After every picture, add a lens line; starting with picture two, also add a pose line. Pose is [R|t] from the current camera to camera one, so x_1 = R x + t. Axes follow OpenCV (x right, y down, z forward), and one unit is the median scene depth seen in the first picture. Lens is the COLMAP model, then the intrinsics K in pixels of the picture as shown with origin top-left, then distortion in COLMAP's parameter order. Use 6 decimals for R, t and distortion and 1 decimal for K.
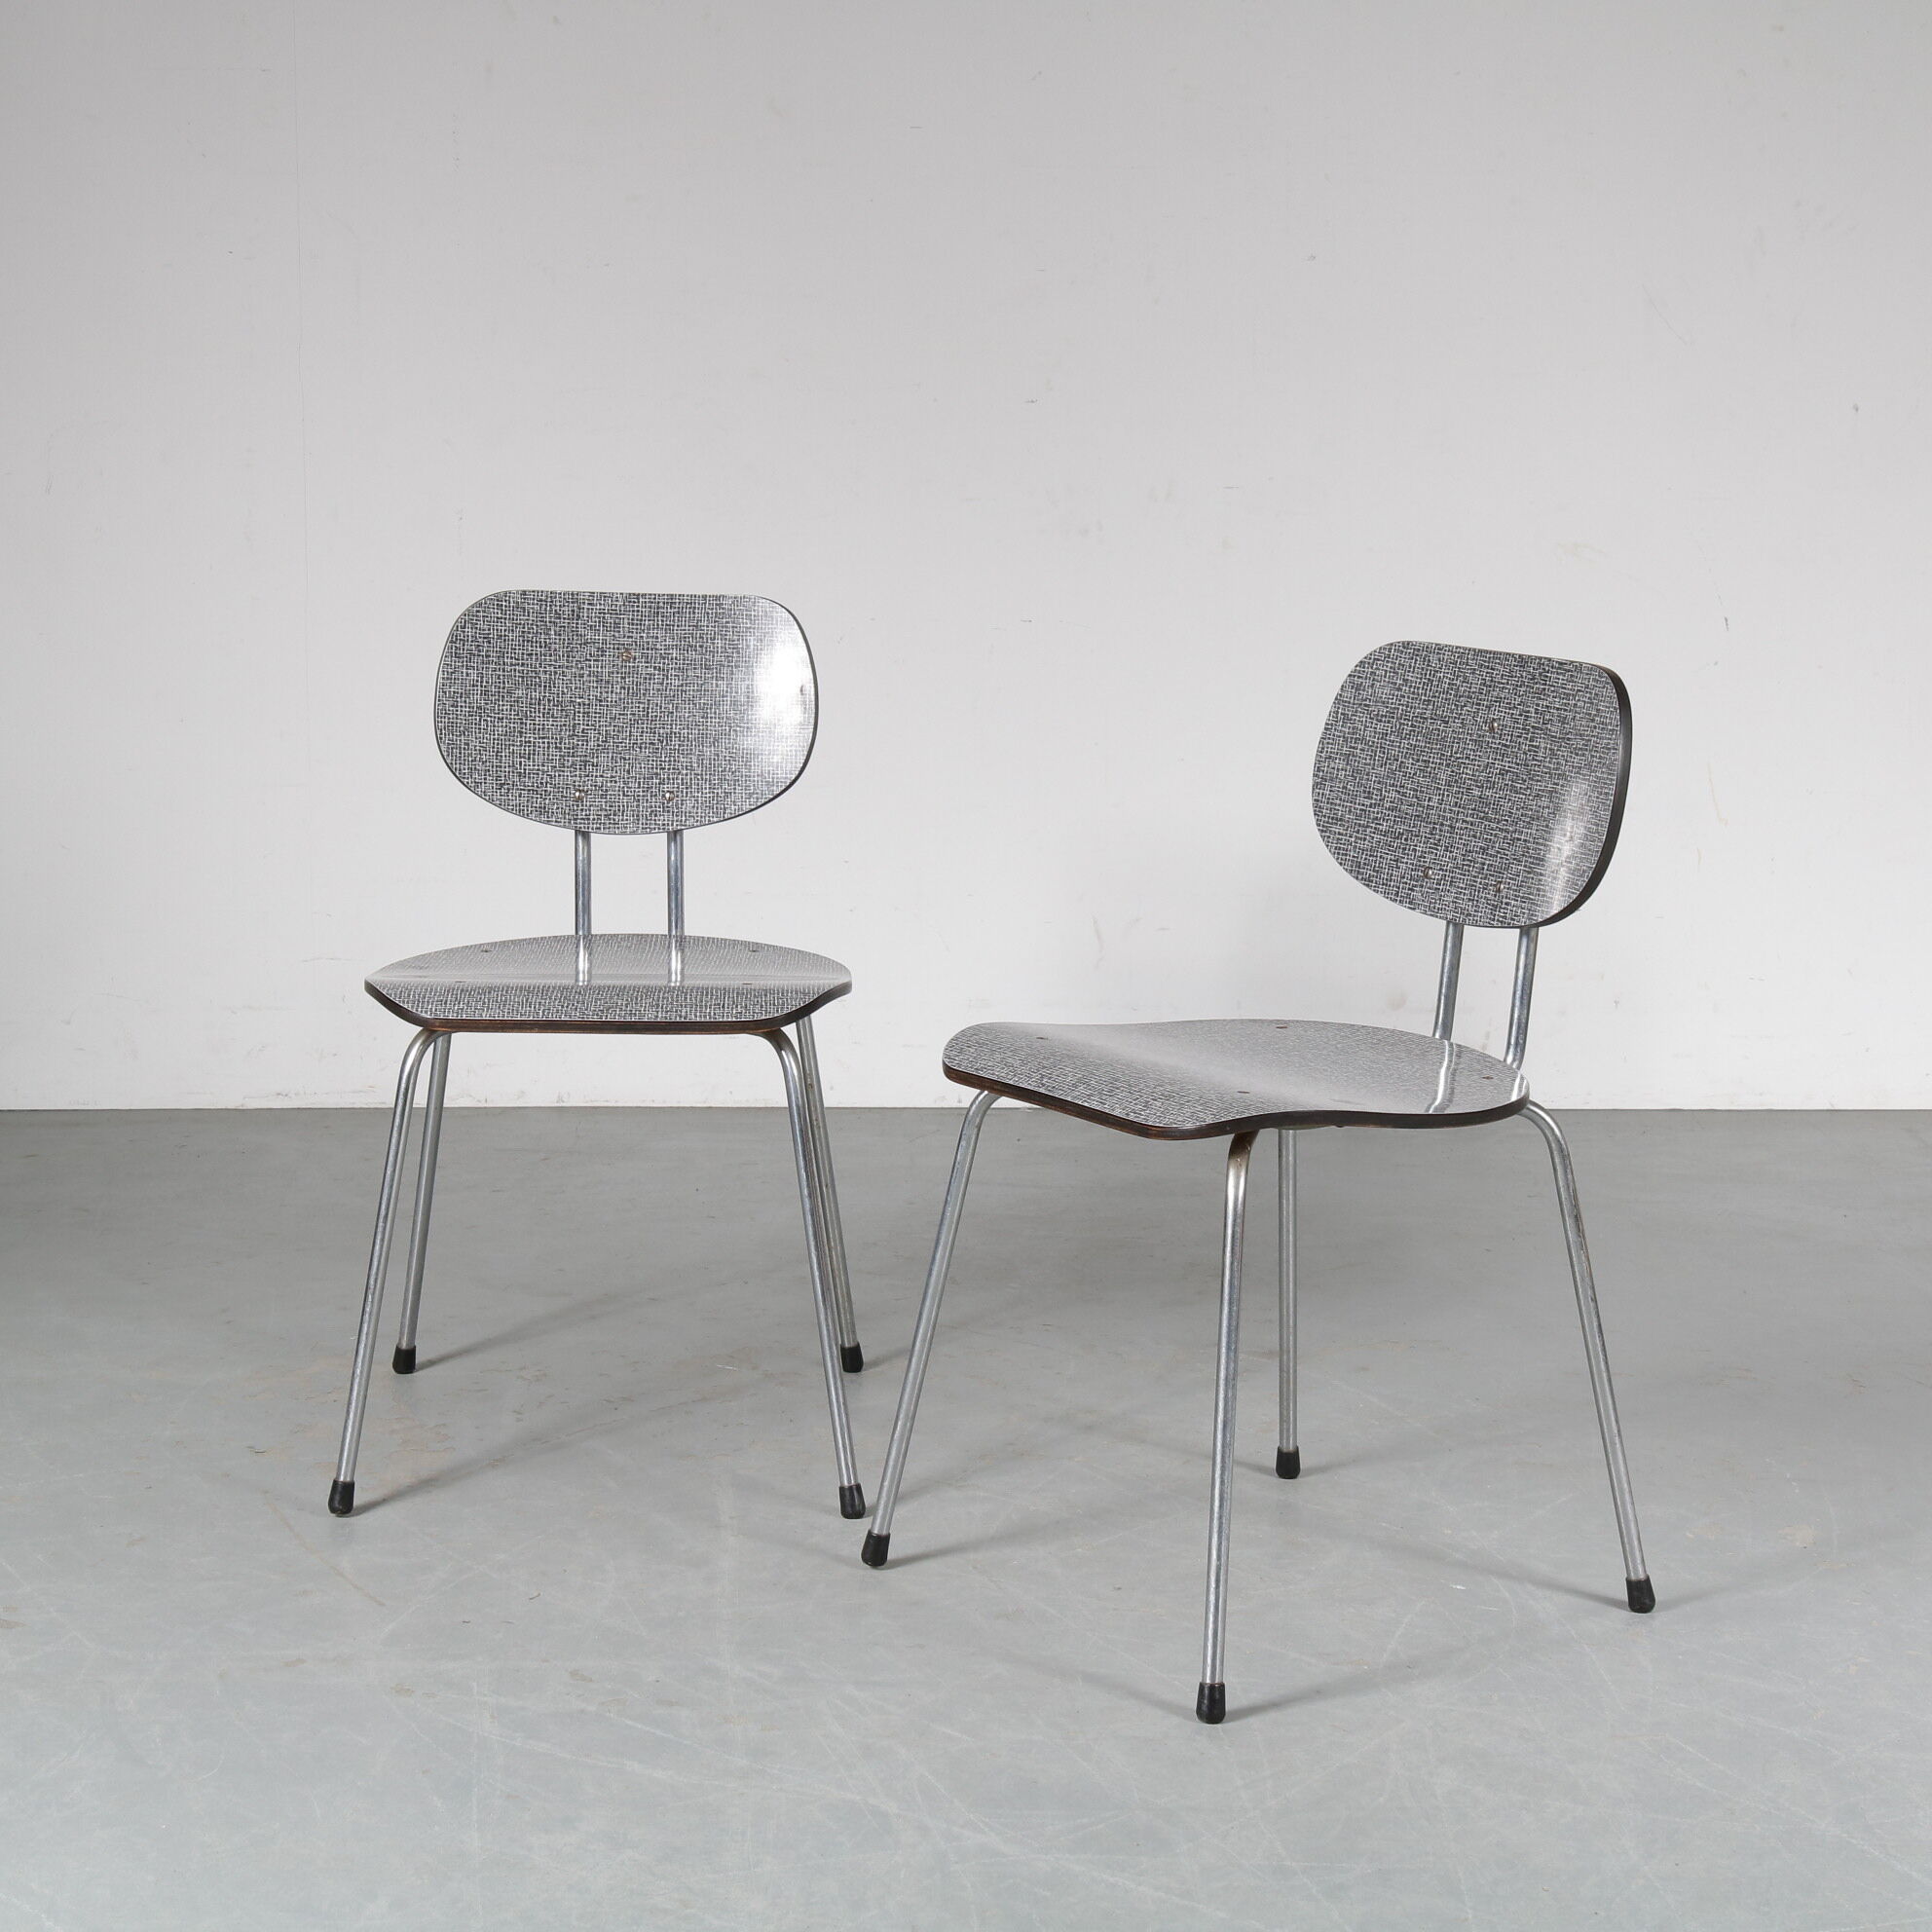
lens RADIAL K [[4098.1, 0, 957.2], [0, 4098.1, 960.8], [0, 0, 1]] dist [-0.006684, 0.000000]
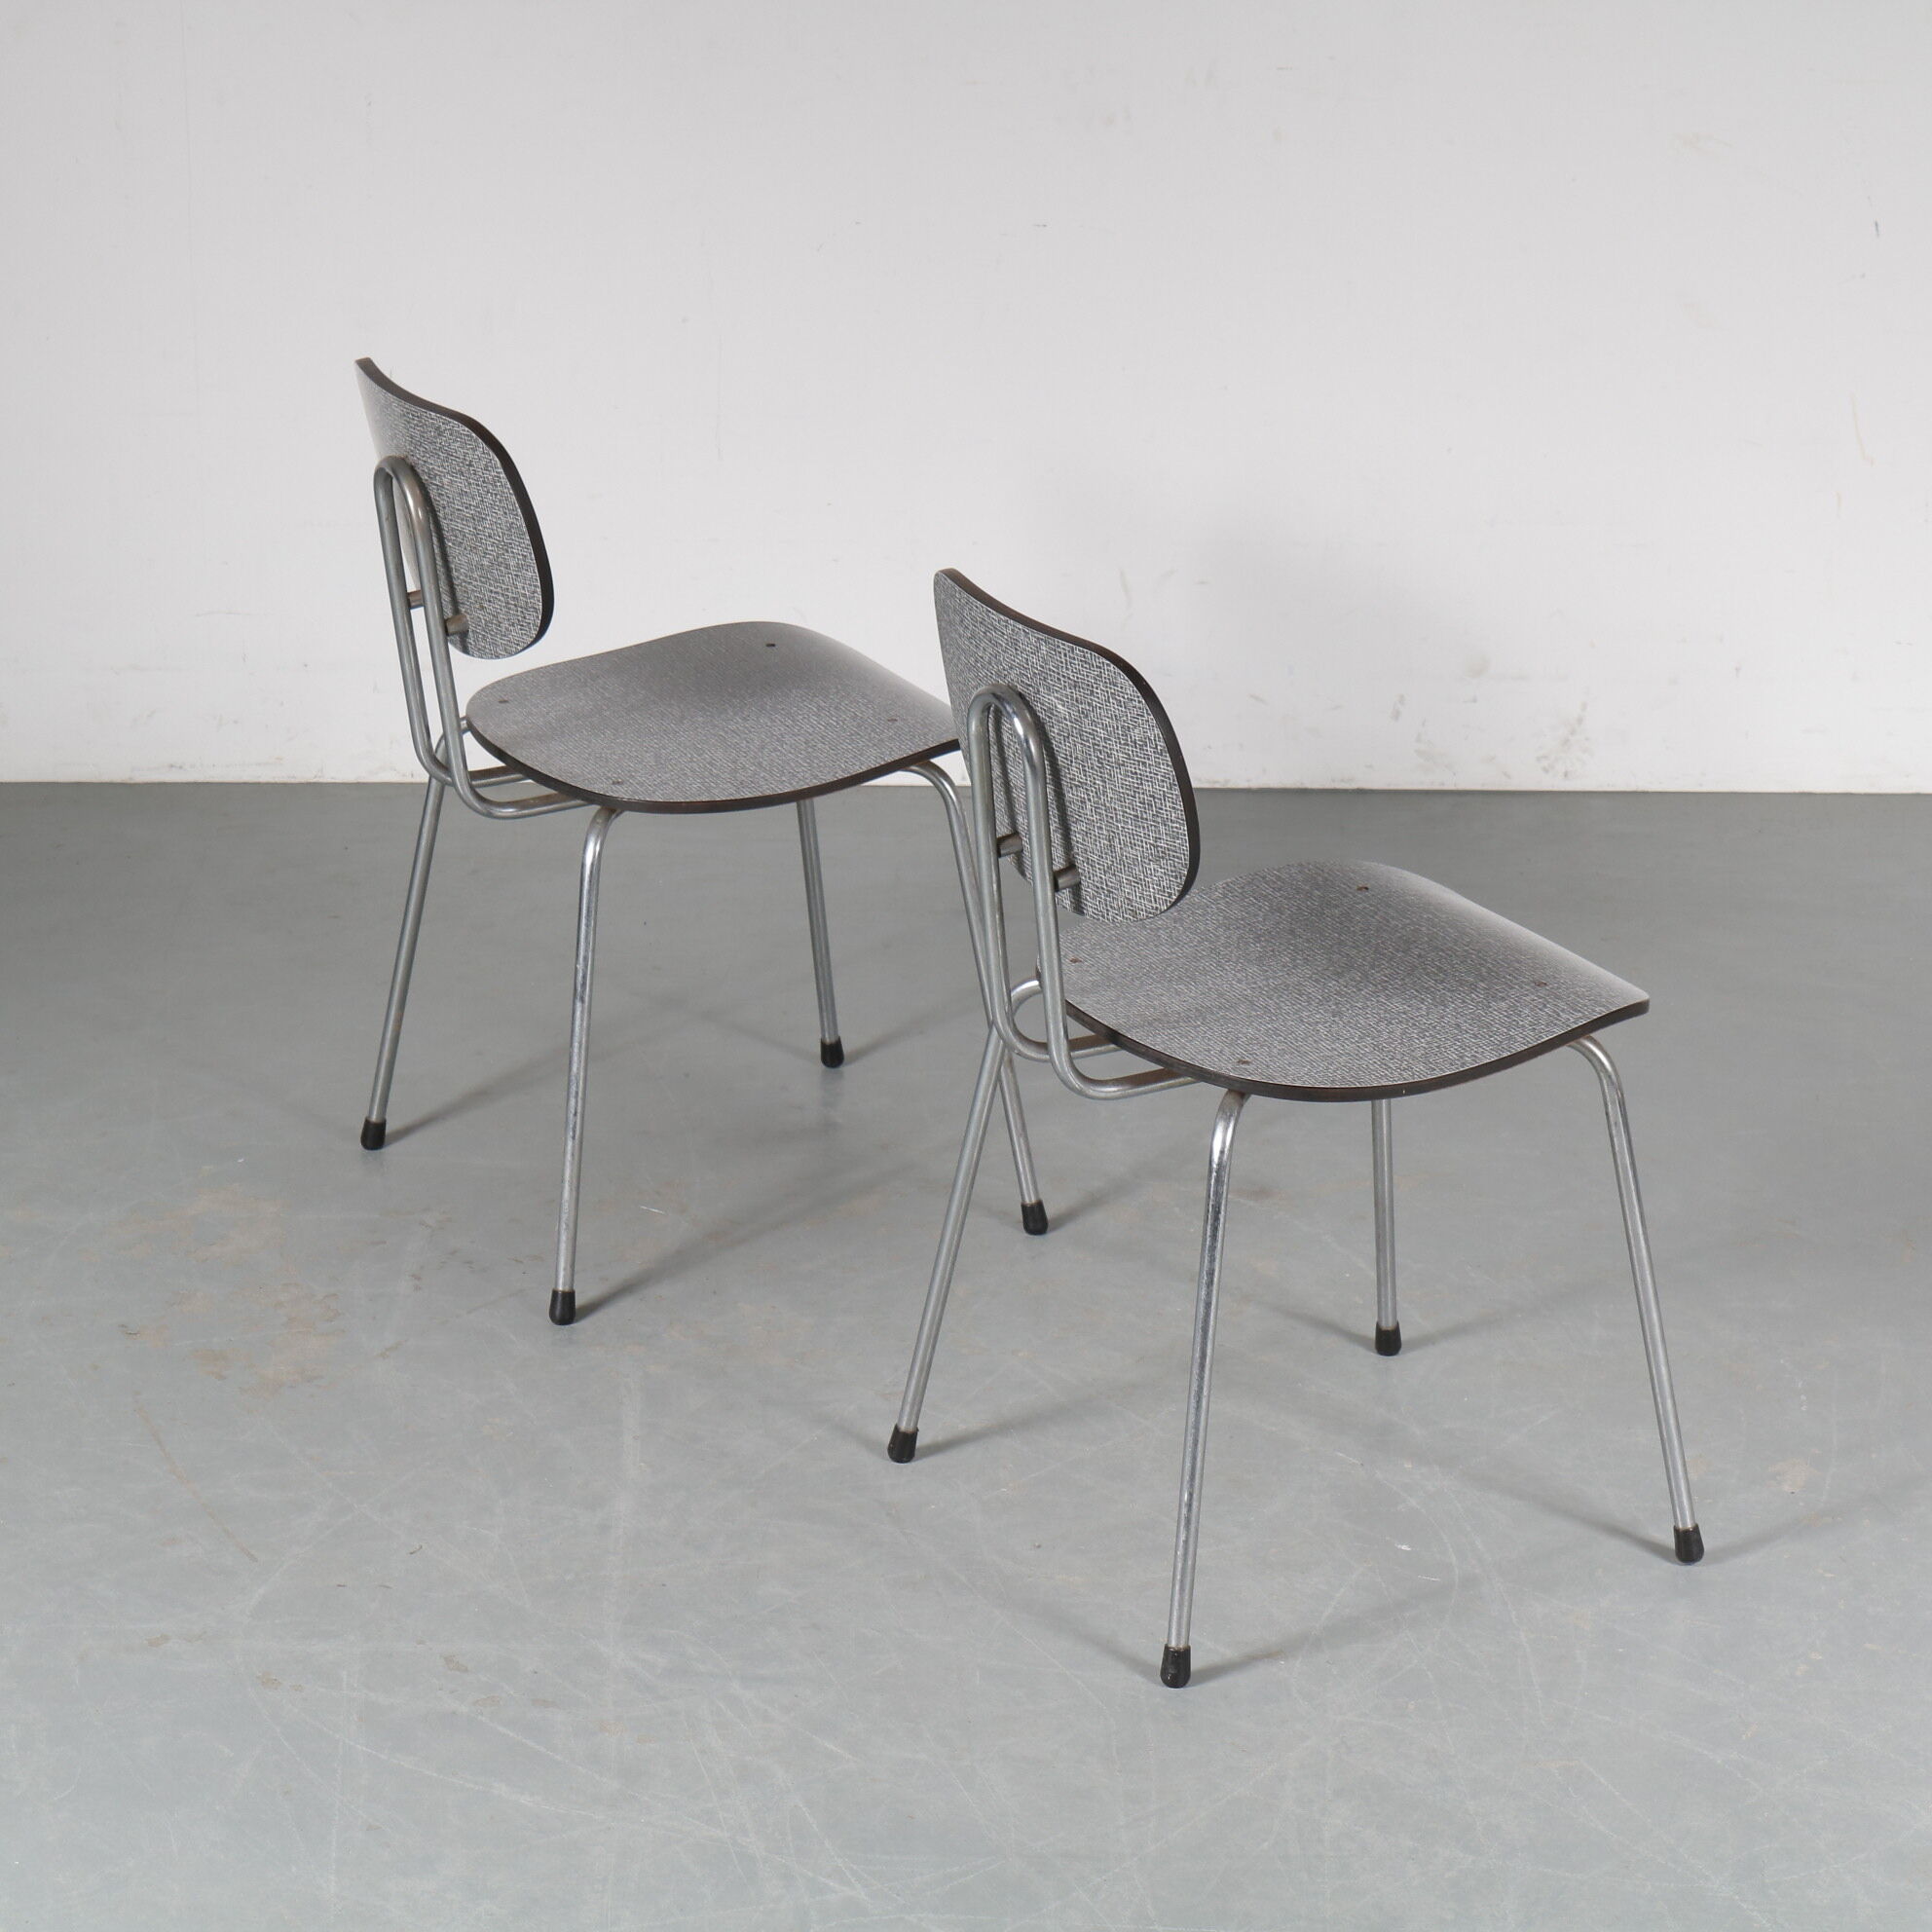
lens RADIAL K [[5502.0, 0, 971.8], [0, 5502.0, 962.9], [0, 0, 1]] dist [0.013195, 0.000000]
pose [[0.999342, 0.009404, -0.035027, 0.066312], [-0.003345, 0.985577, 0.169194, -0.188691], [0.036113, -0.168965, 0.984960, -0.213705]]
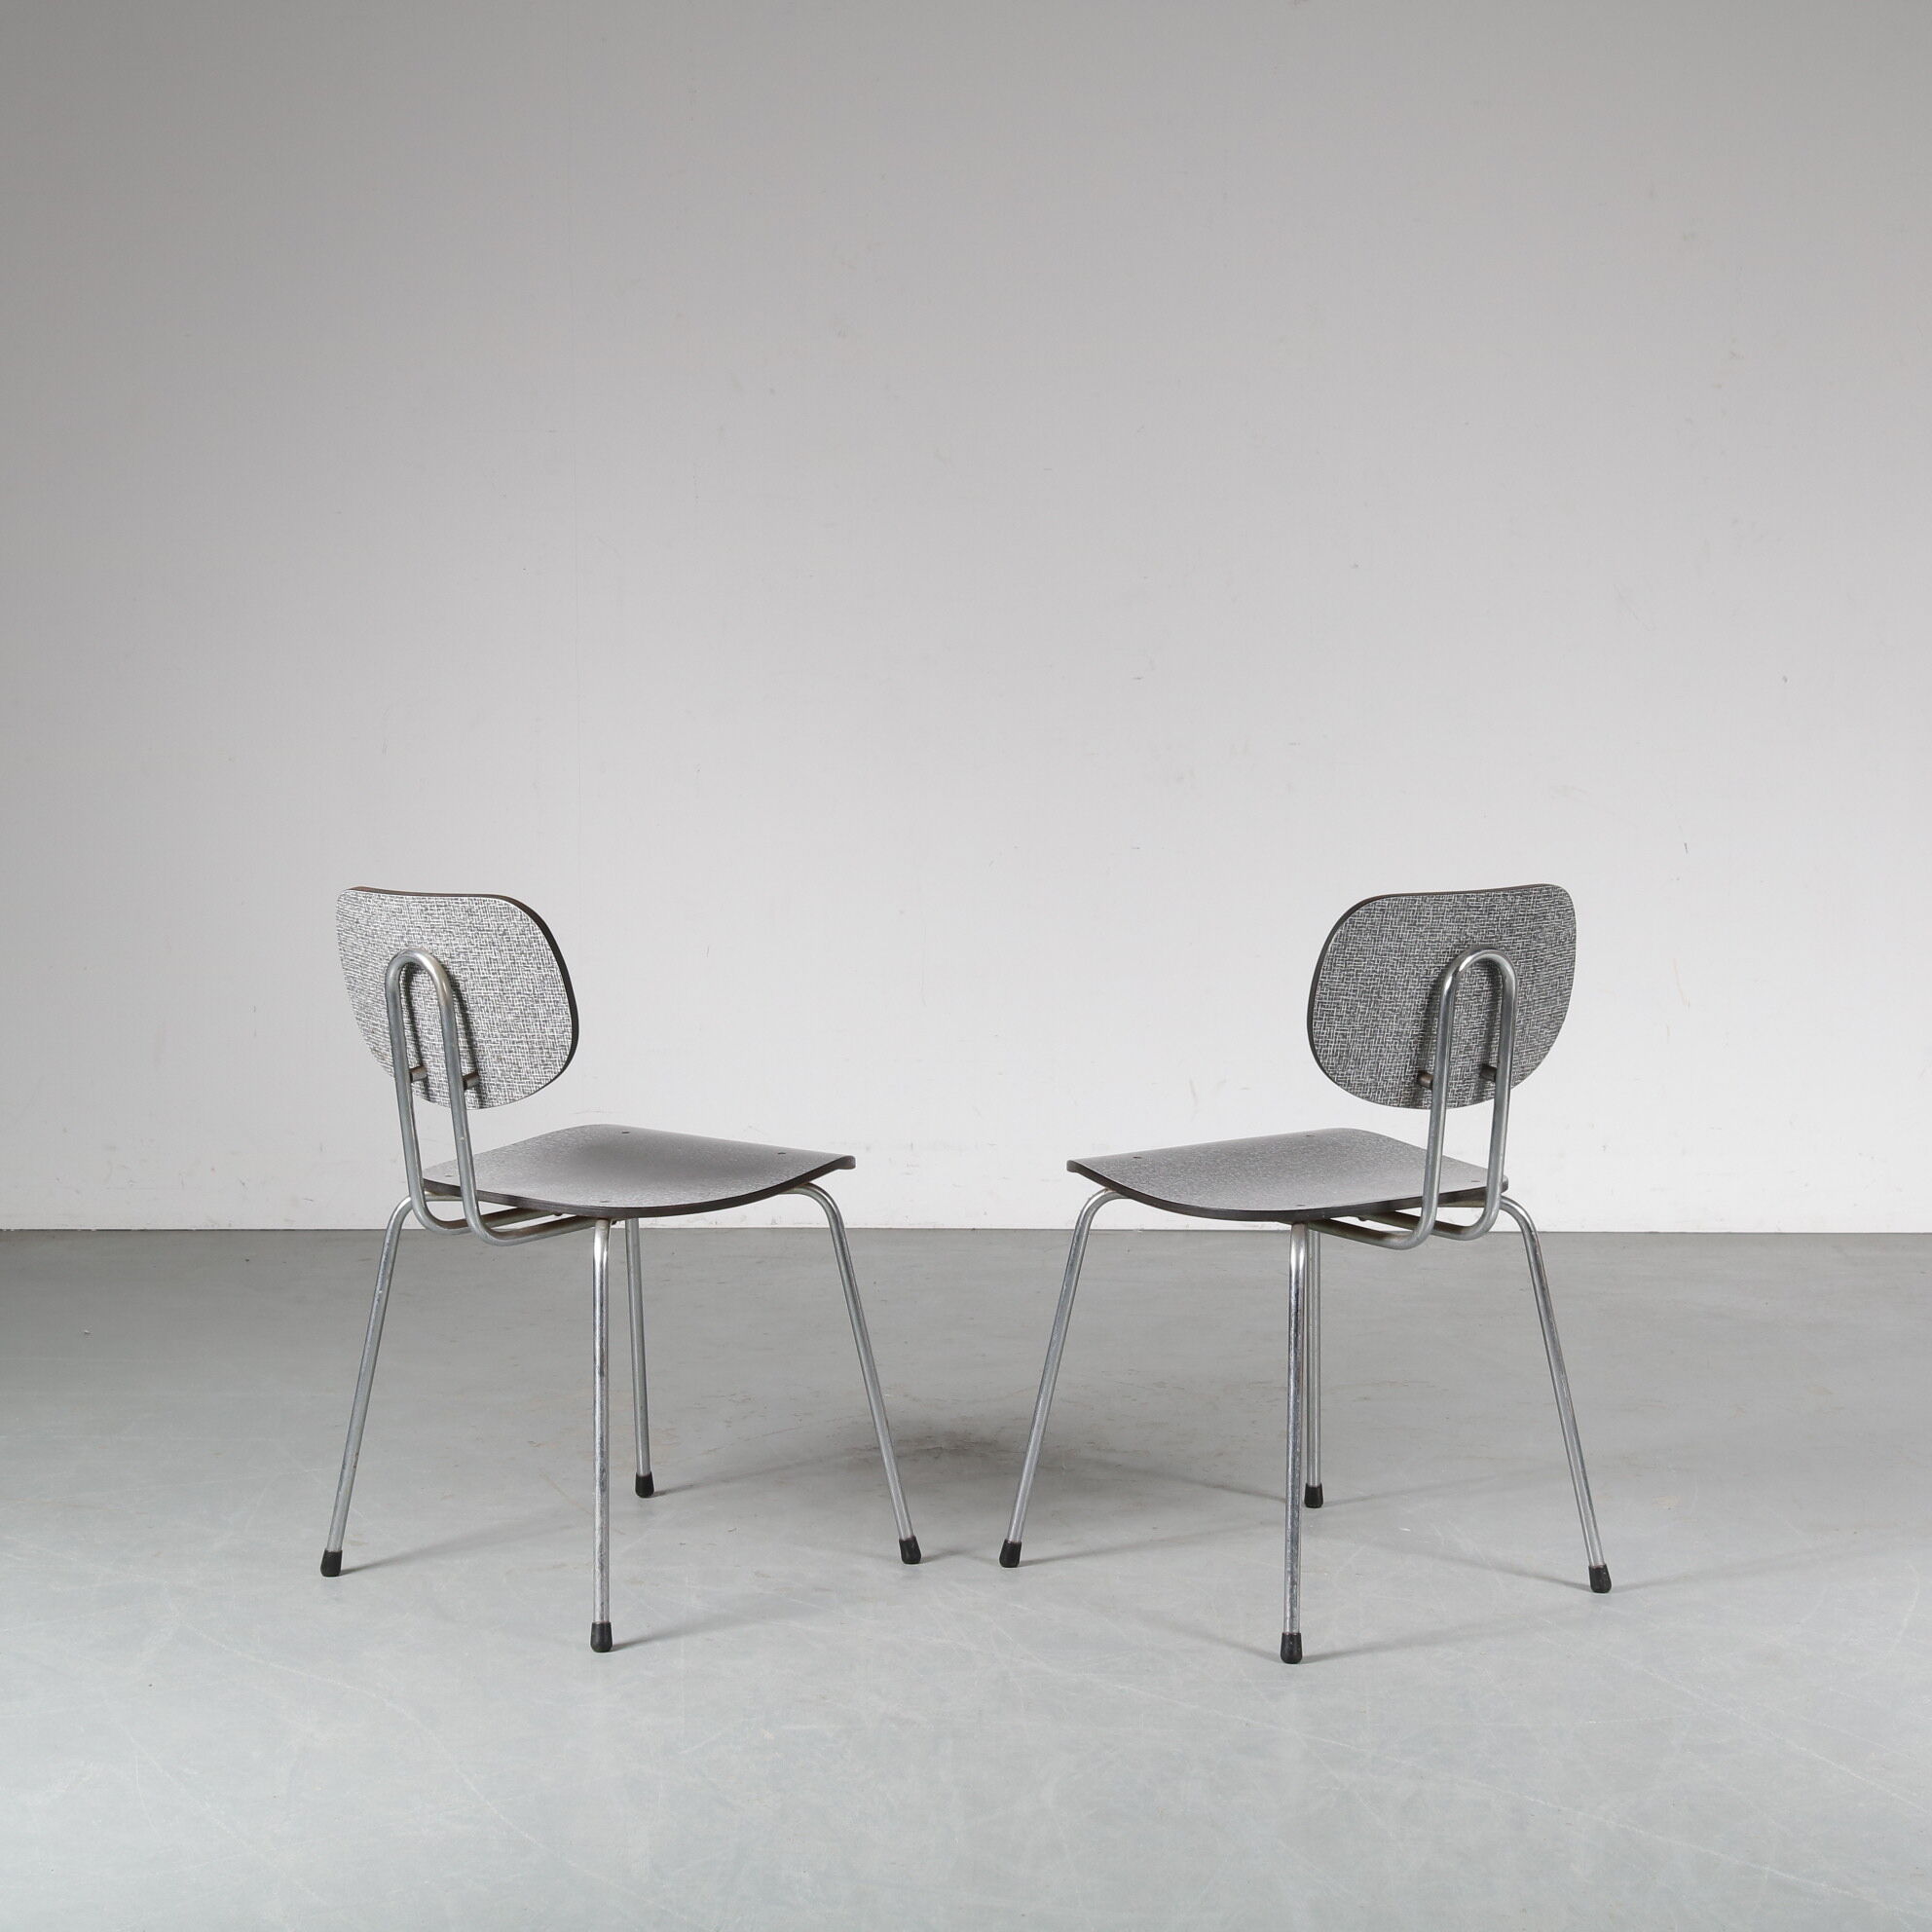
lens RADIAL K [[3776.6, 0, 967.7], [0, 3776.6, 965.0], [0, 0, 1]] dist [0.002934, 0.000000]
pose [[0.998313, -0.002385, -0.058015, 0.049852], [-0.001398, 0.997878, -0.065091, 0.046828], [0.058047, 0.065062, 0.996191, -0.274602]]
